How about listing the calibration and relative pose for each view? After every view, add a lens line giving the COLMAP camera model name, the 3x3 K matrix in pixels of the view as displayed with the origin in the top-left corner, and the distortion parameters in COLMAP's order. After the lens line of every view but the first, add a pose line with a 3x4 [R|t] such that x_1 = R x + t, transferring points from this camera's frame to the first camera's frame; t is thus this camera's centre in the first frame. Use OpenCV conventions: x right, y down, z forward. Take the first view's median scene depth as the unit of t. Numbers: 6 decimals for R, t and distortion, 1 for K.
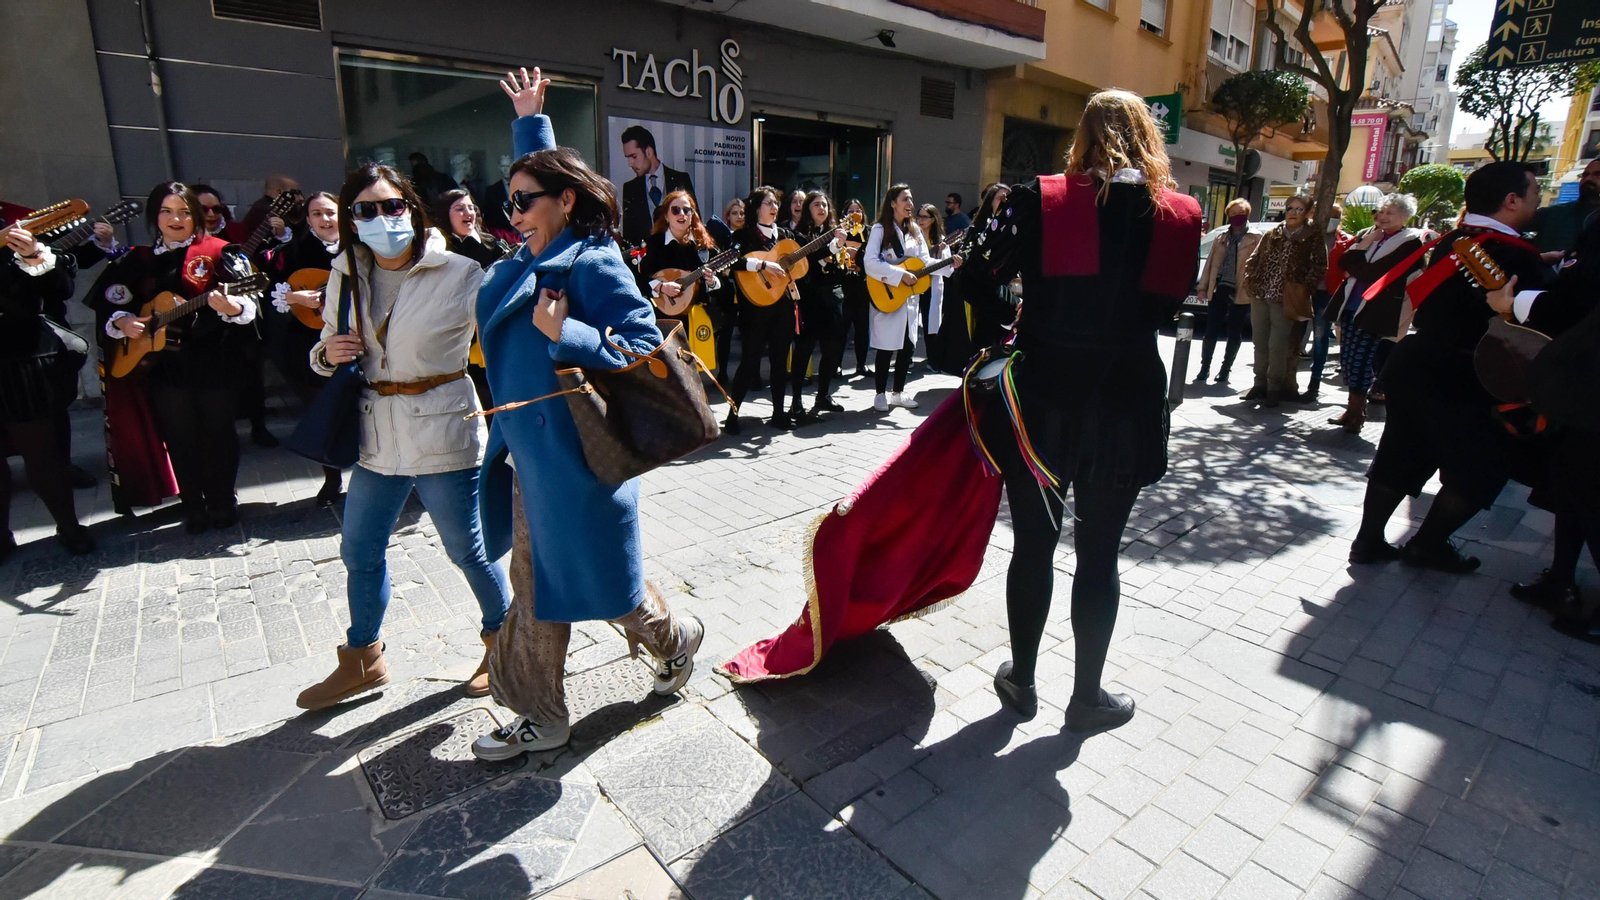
lens RADIAL K [[773.6, 0, 788.5], [0, 773.6, 414.1], [0, 0, 1]] dist [-0.014294, 0.002681]
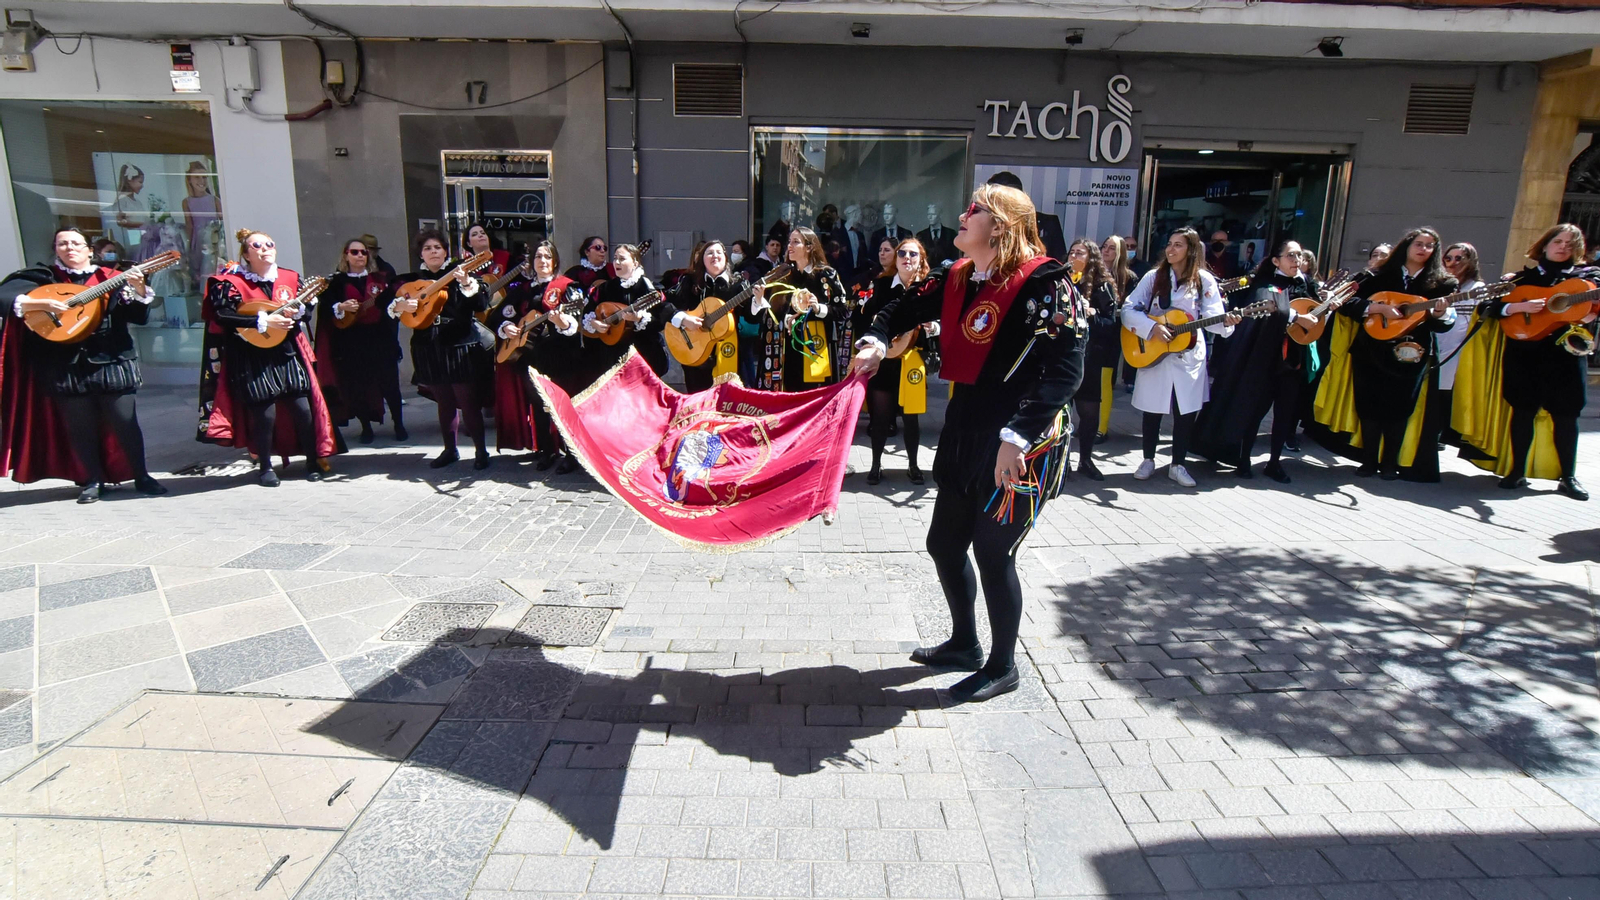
lens RADIAL K [[773.6, 0, 825.0], [0, 773.6, 424.6], [0, 0, 1]] dist [-0.014294, 0.002681]
pose [[0.786790, 0.136380, -0.601965, 0.284064], [-0.154354, 0.987770, 0.022041, -0.025843], [0.597609, 0.075574, 0.798218, 0.060016]]
